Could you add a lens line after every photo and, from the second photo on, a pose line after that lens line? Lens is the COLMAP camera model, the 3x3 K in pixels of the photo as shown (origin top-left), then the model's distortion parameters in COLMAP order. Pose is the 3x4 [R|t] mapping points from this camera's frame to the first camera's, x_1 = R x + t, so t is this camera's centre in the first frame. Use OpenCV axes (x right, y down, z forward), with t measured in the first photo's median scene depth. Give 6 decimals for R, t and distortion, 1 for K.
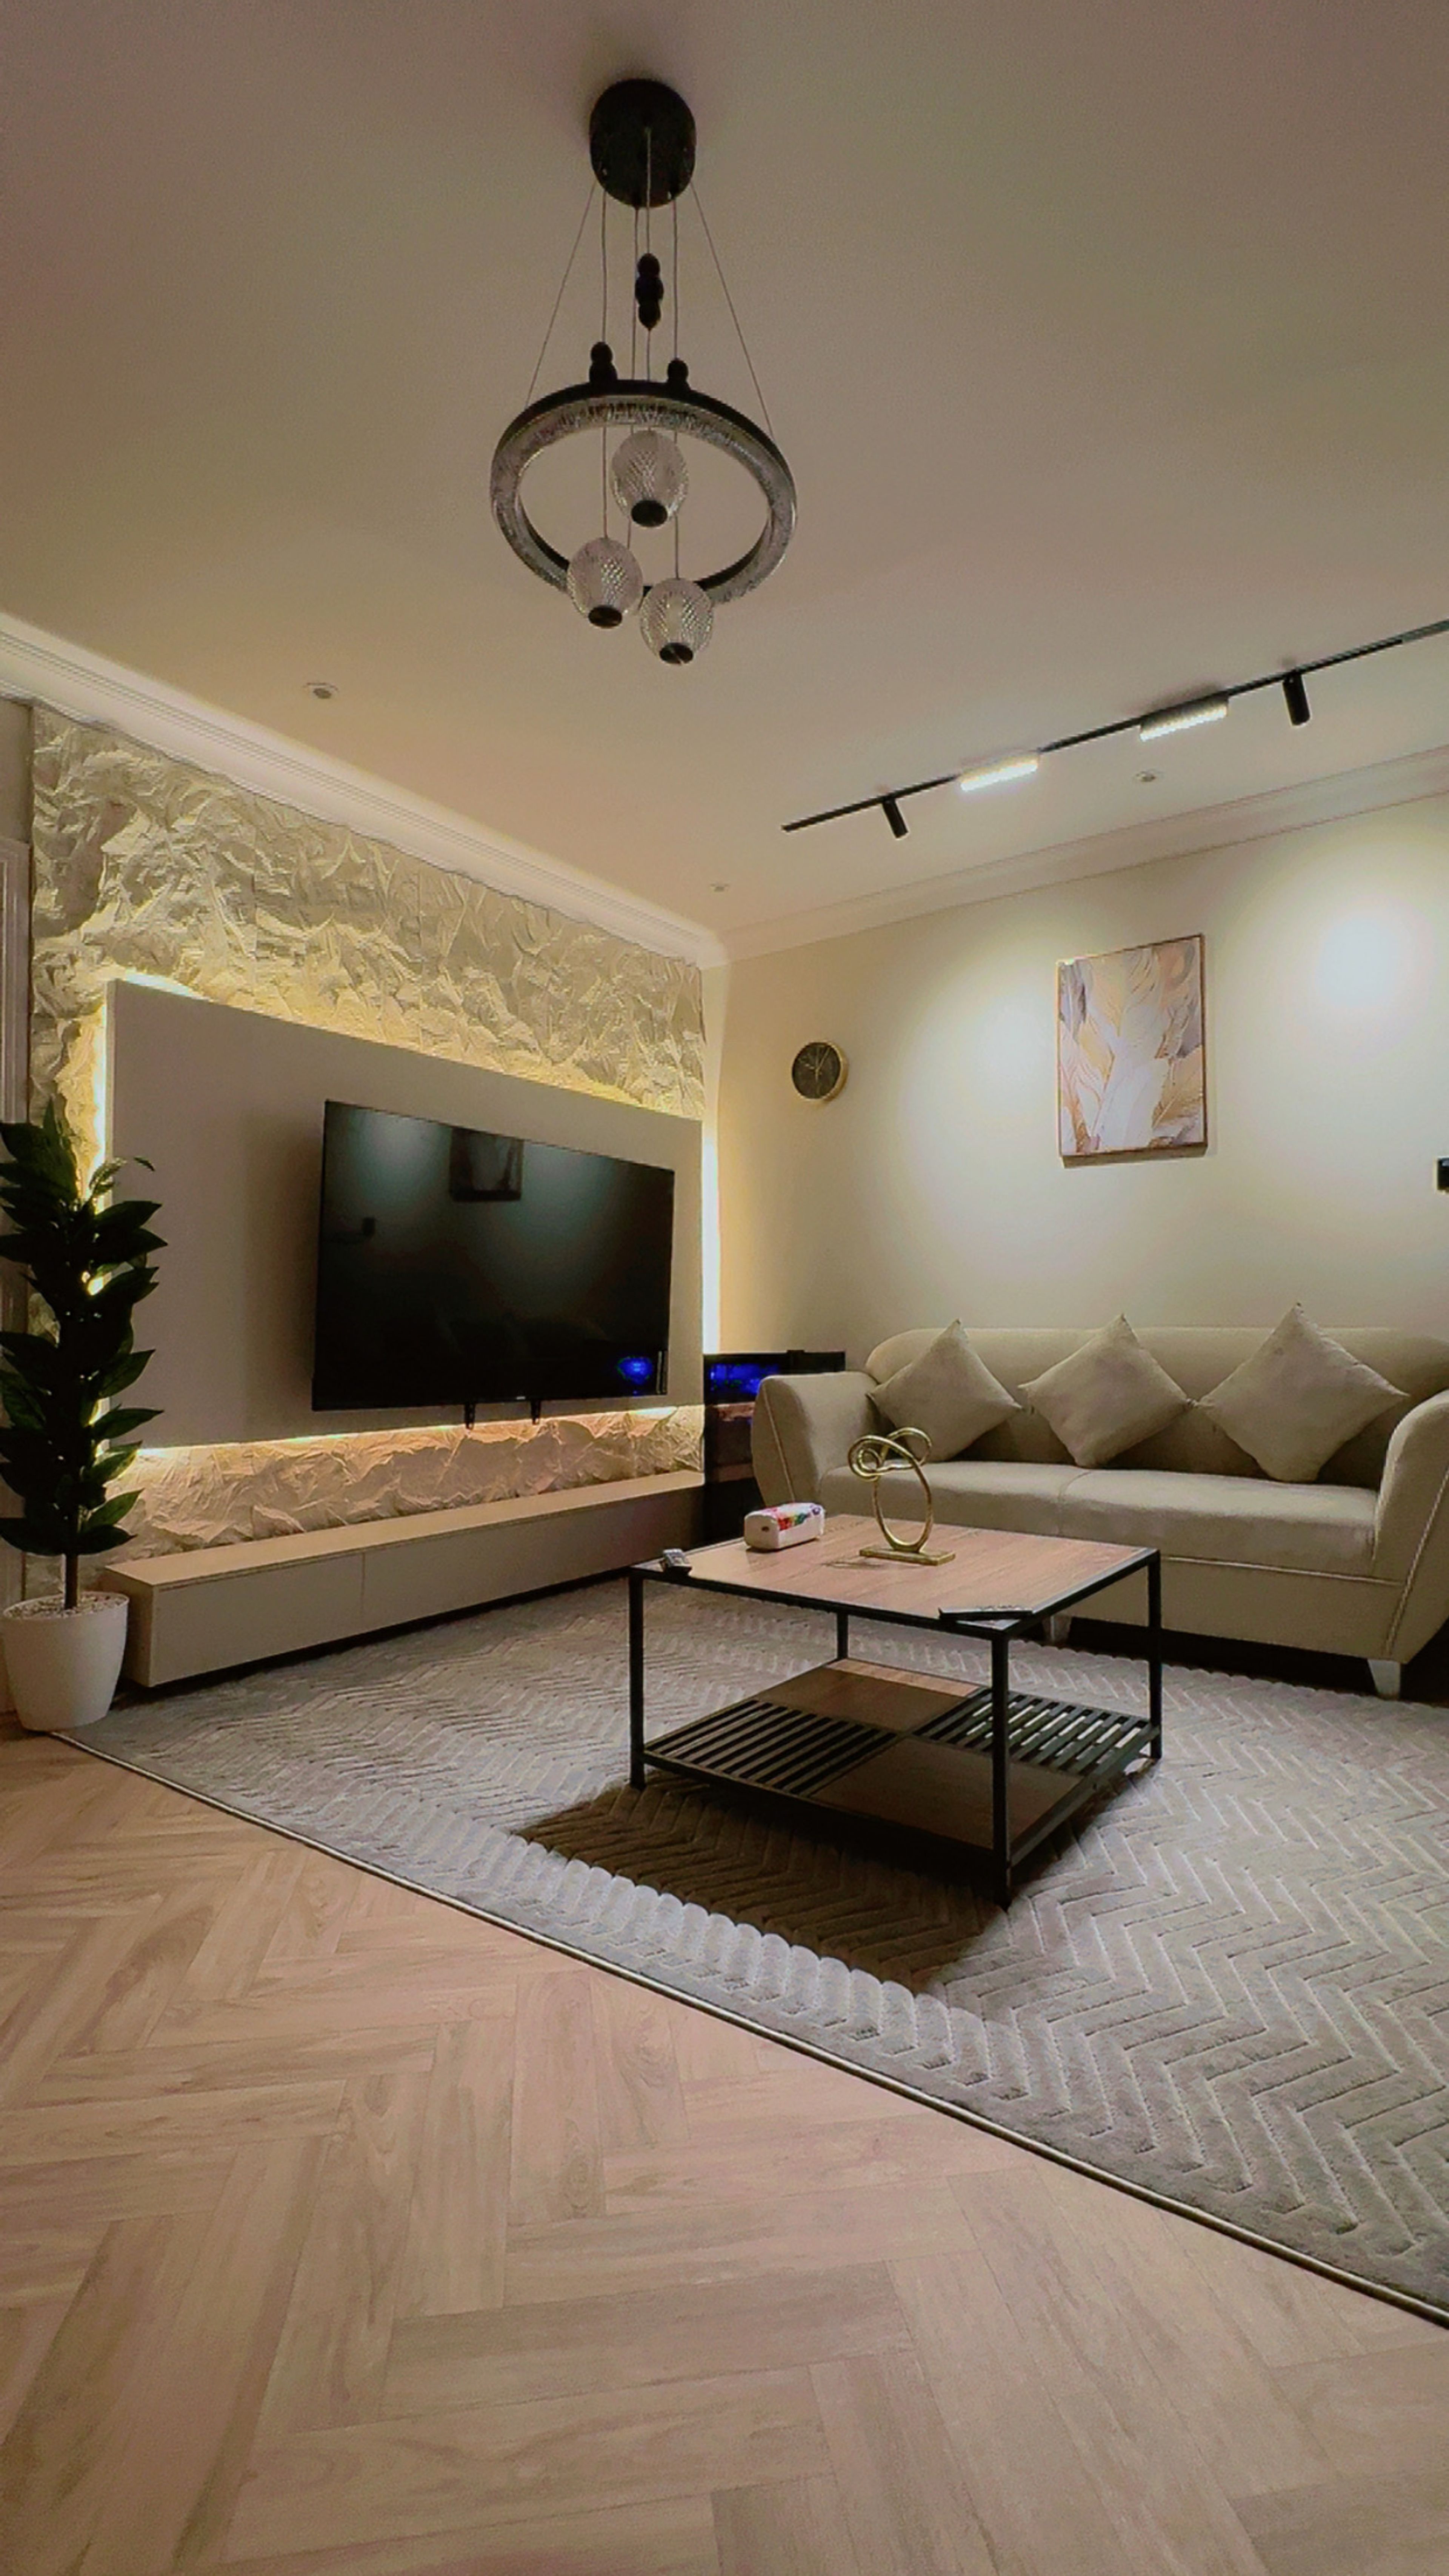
lens RADIAL K [[1168.3, 0, 724.5], [0, 1168.3, 1288.0], [0, 0, 1]] dist [0.000108, -0.000002]
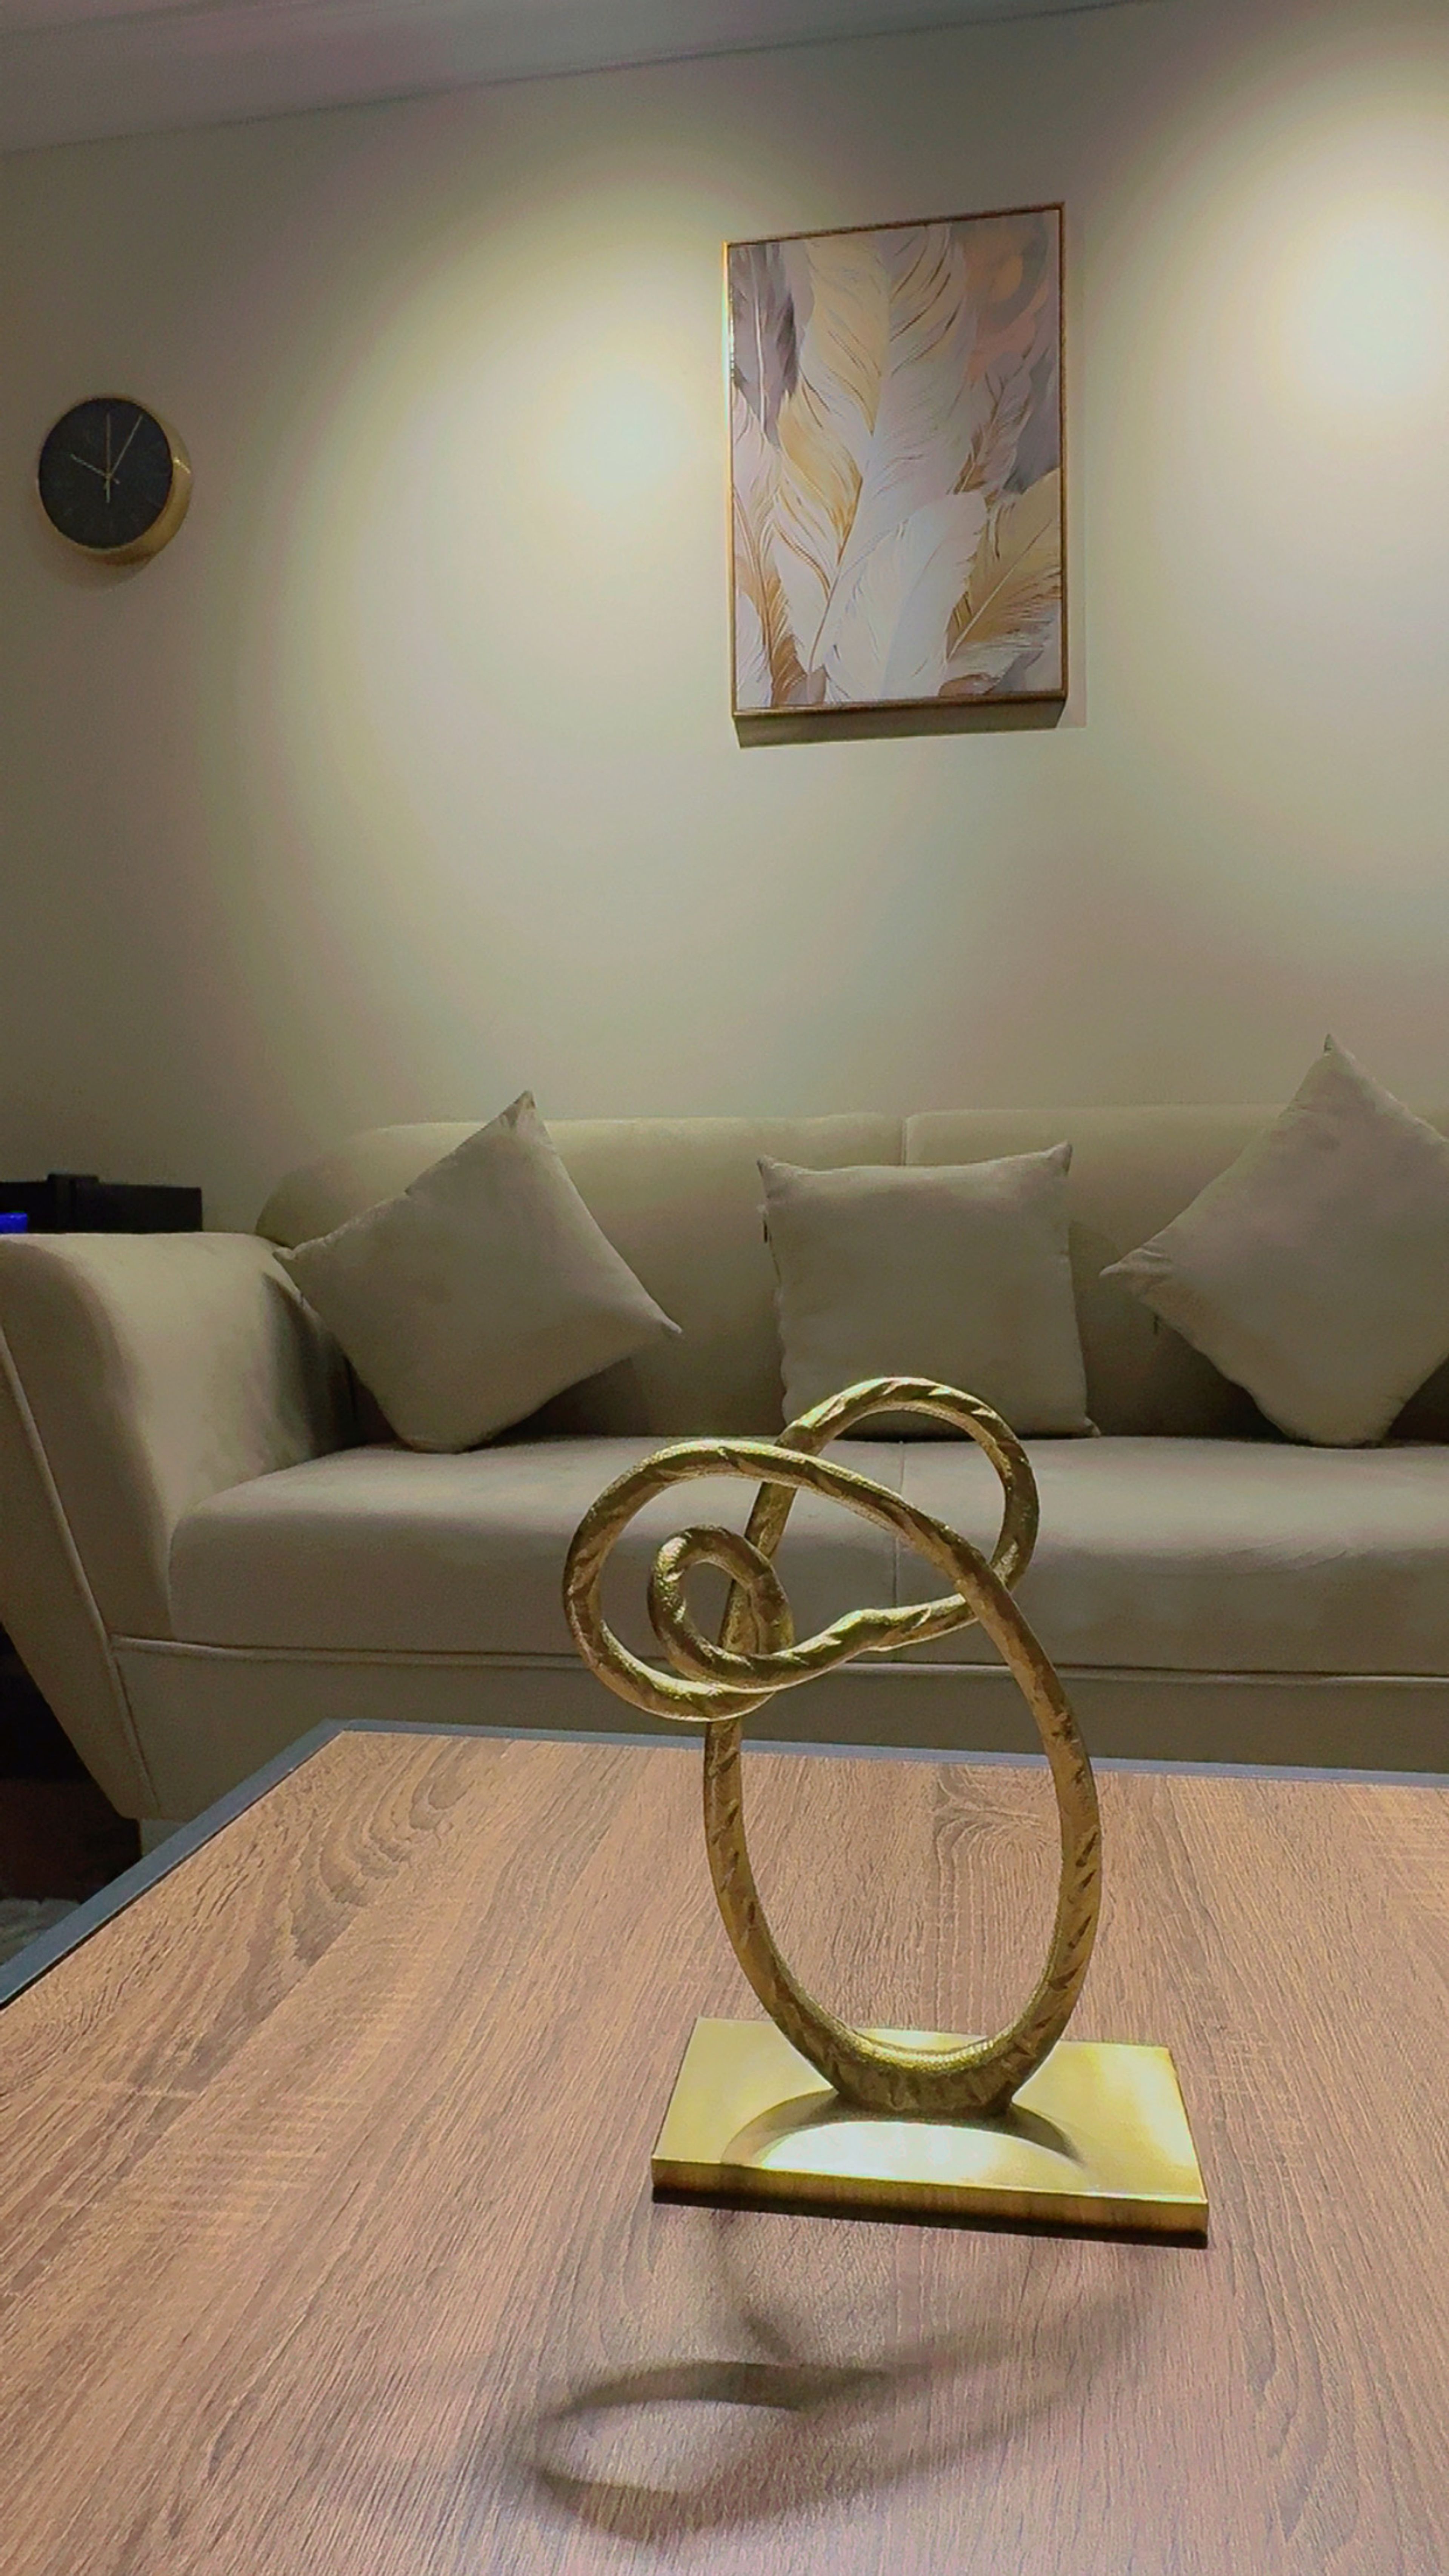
lens RADIAL K [[1544.4, 0, 724.5], [0, 1544.4, 1288.0], [0, 0, 1]] dist [0.000336, -0.000207]
pose [[0.887672, -0.033304, 0.459271, 0.018183], [-0.005186, 0.996595, 0.082292, 0.051909], [-0.460448, -0.075430, 0.884476, 0.506483]]
